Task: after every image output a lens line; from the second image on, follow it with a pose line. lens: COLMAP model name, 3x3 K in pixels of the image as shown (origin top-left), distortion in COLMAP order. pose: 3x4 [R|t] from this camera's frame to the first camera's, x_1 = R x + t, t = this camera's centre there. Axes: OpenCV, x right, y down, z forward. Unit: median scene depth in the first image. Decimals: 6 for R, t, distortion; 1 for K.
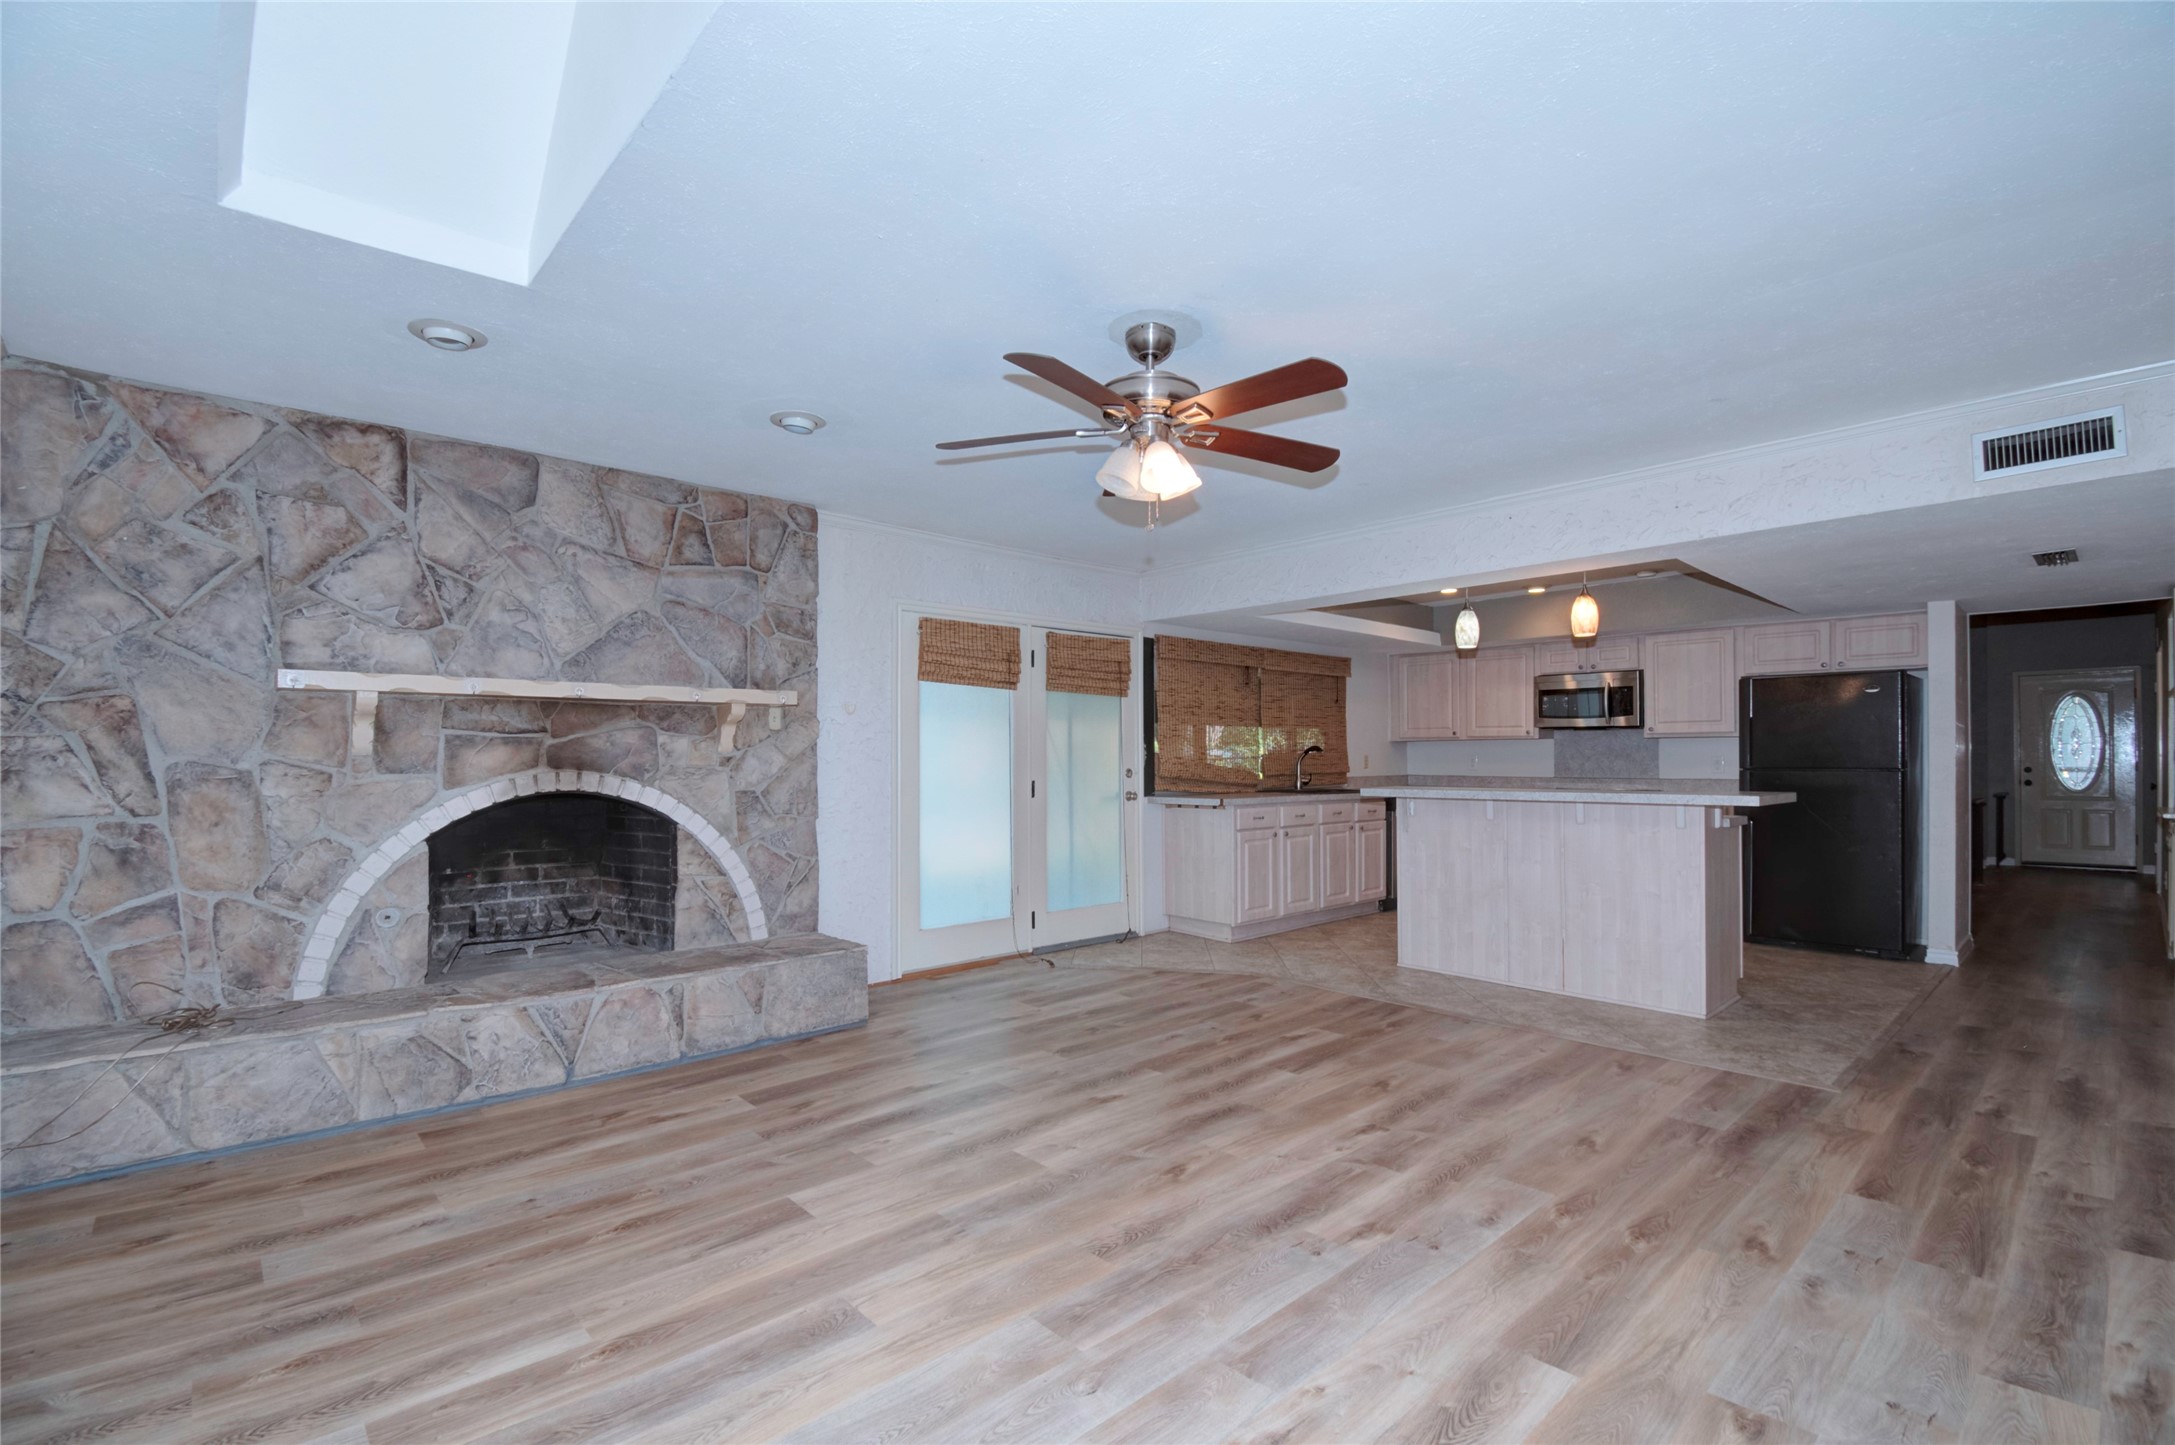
lens RADIAL K [[970.1, 0, 1106.0], [0, 970.1, 745.4], [0, 0, 1]] dist [0.012187, -0.019874]
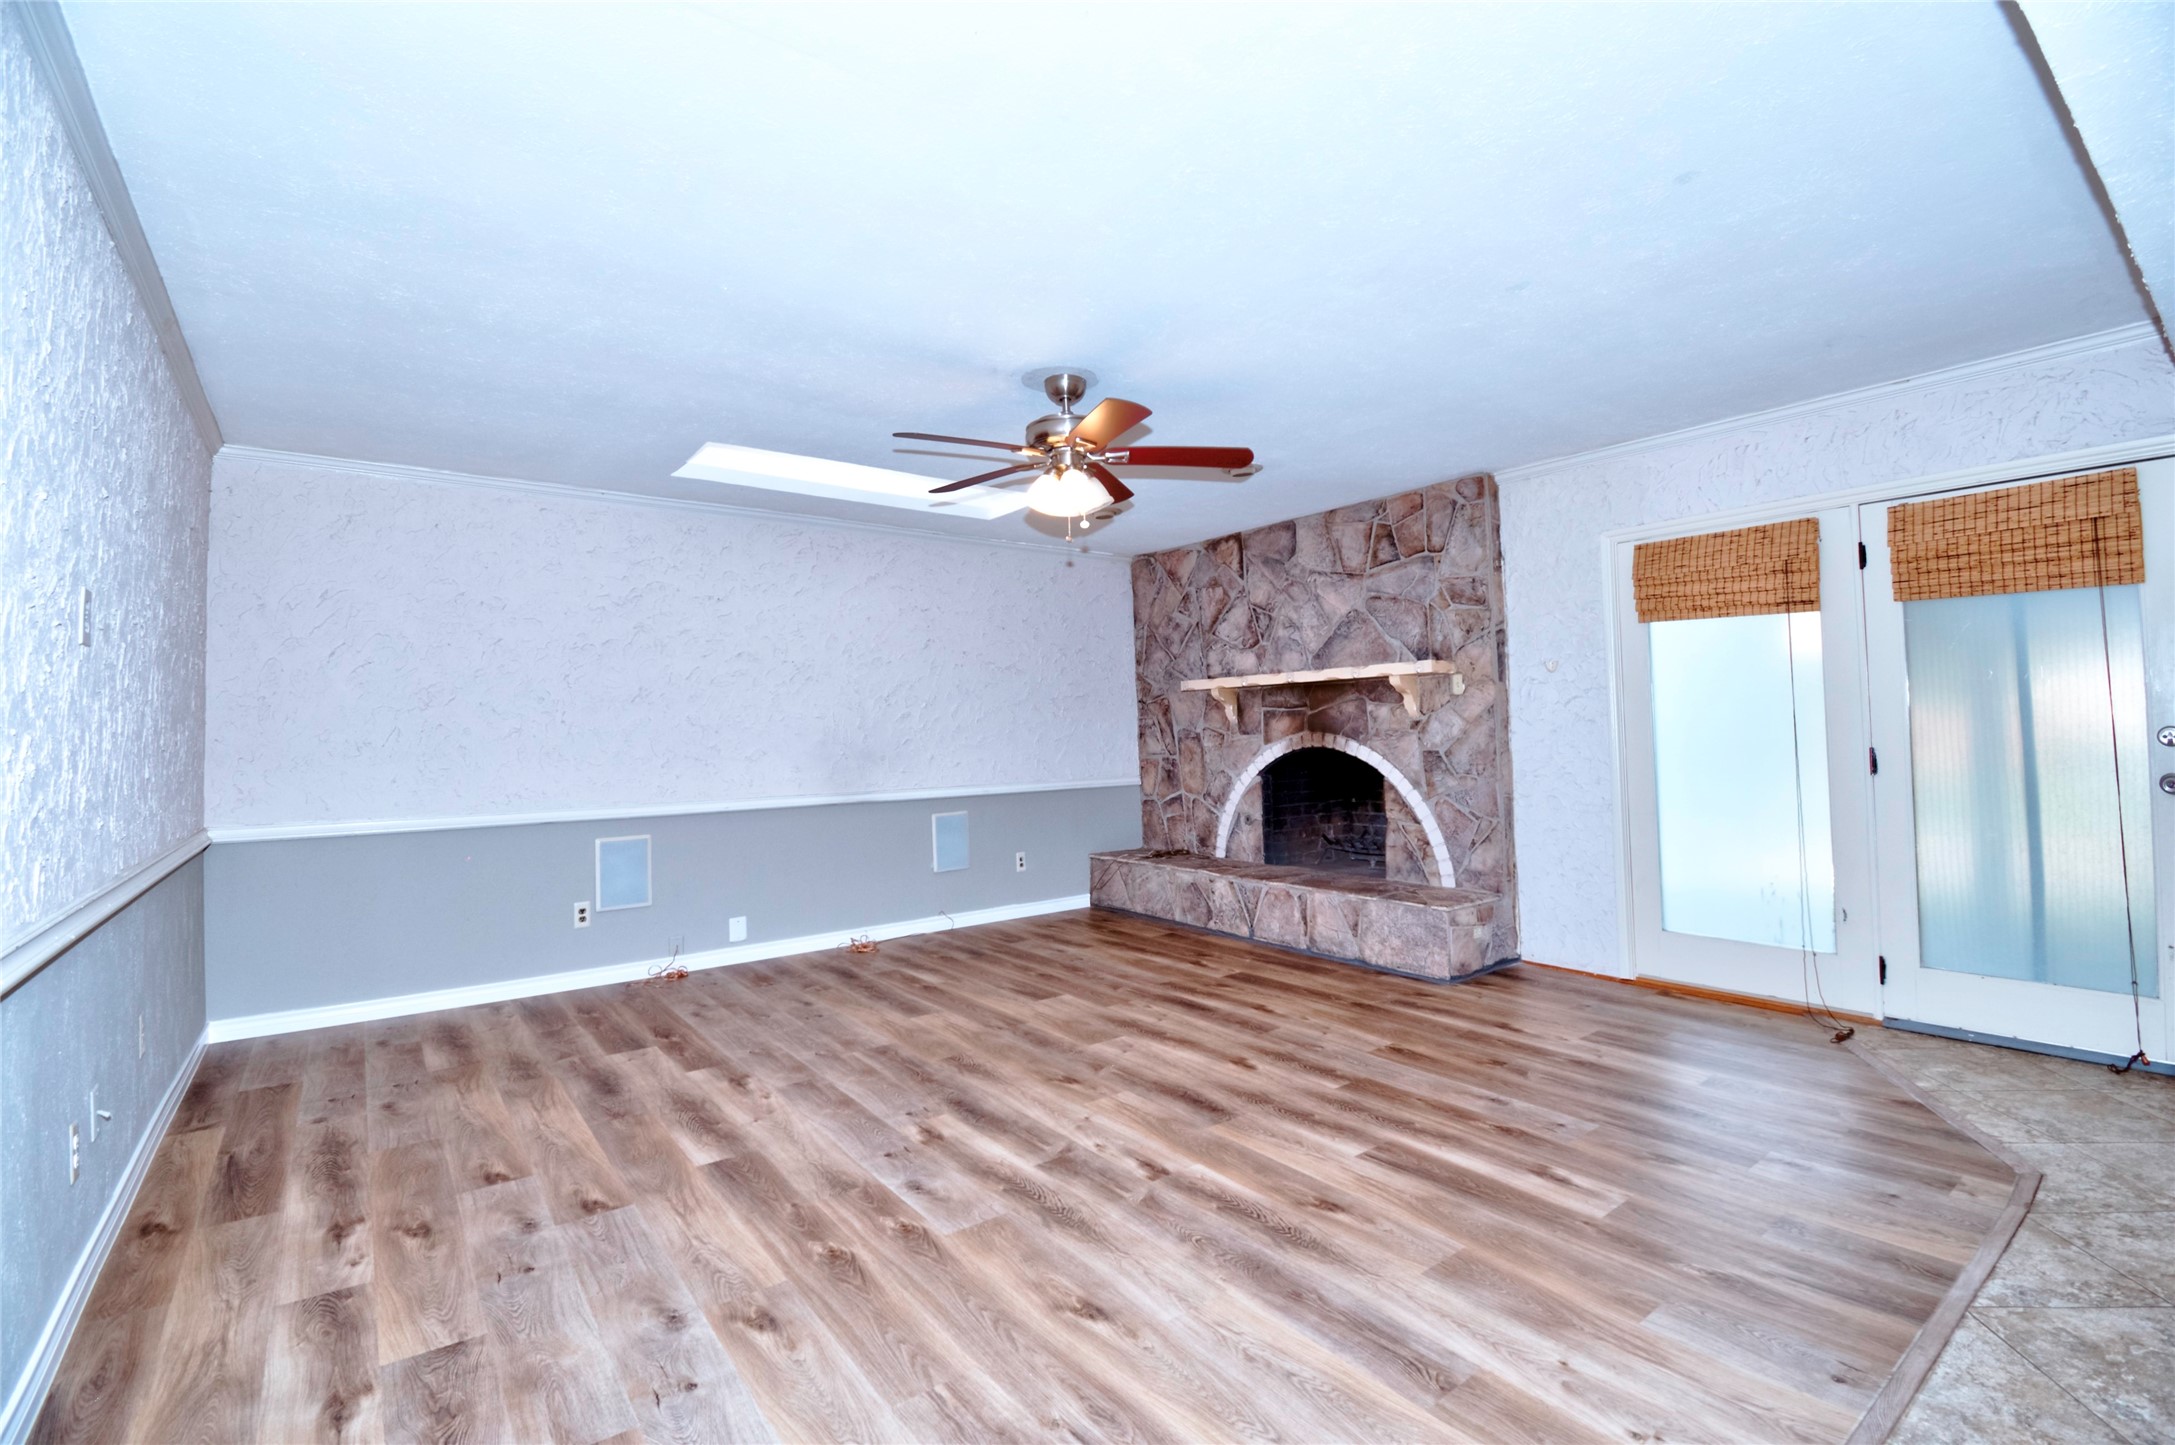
lens RADIAL K [[970.1, 0, 1092.4], [0, 970.1, 691.4], [0, 0, 1]] dist [0.012187, -0.019874]
pose [[-0.111414, -0.036175, -0.993115, 0.960311], [0.033722, 0.998624, -0.040159, 0.012101], [0.993202, -0.037964, -0.110041, 0.899890]]
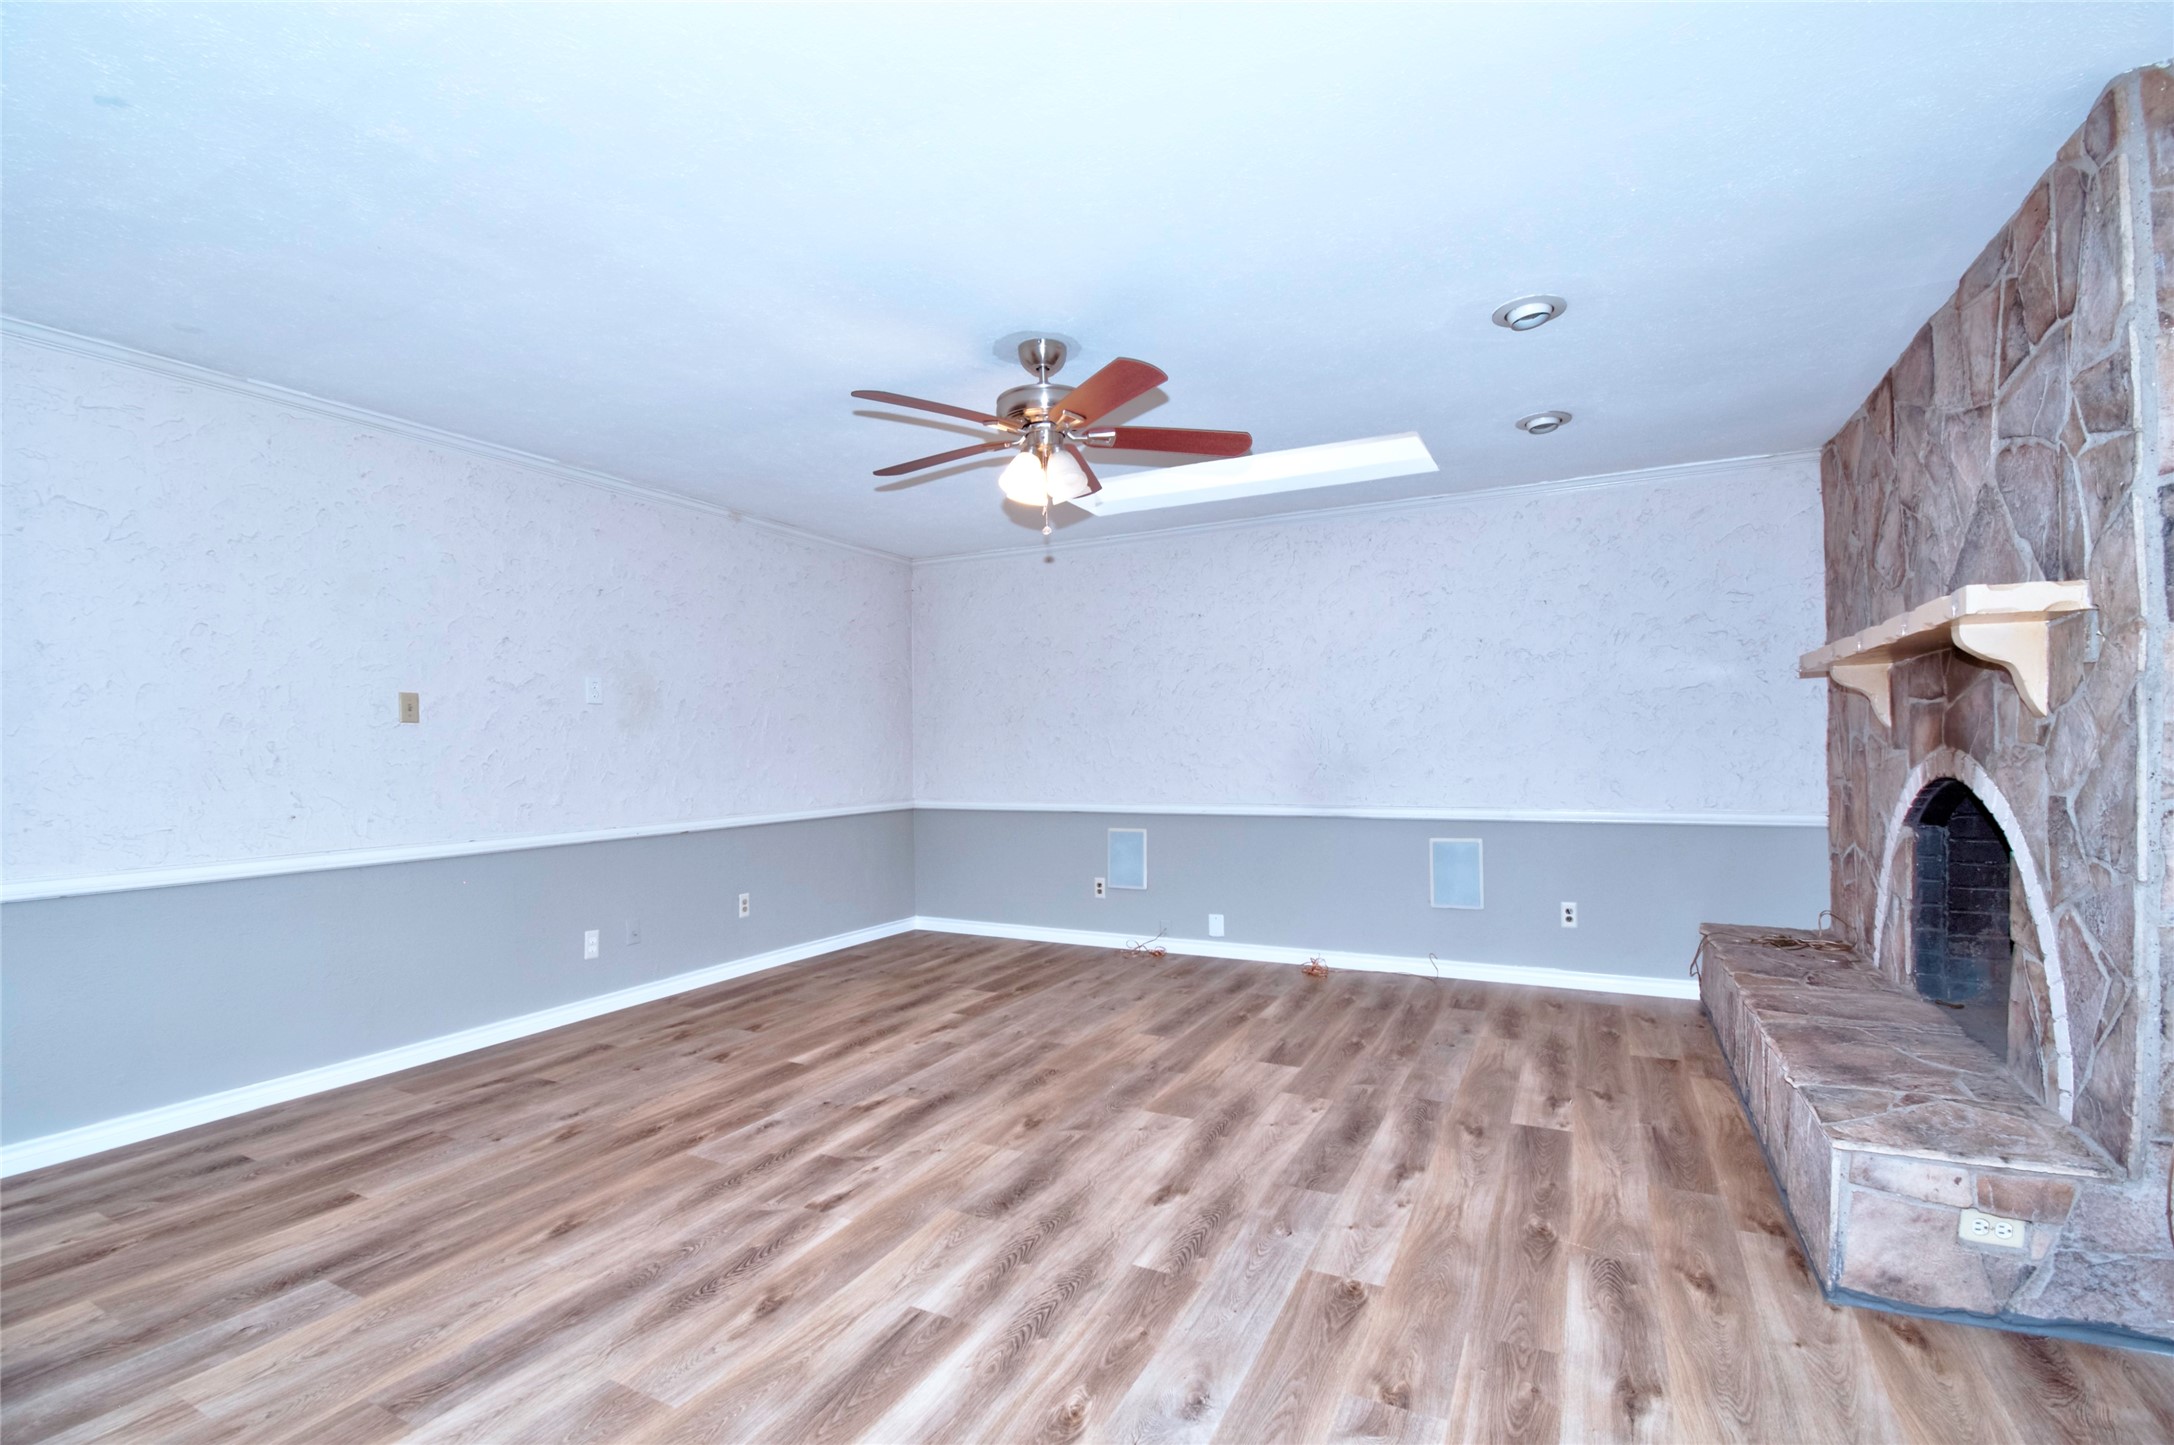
lens RADIAL K [[969.6, 0, 1078.5], [0, 969.6, 768.4], [0, 0, 1]] dist [0.012187, -0.019874]
pose [[-0.945853, 0.023523, -0.323740, 0.281582], [0.021731, 0.999722, 0.009149, 0.021881], [0.323866, 0.001619, -0.946102, 1.571172]]
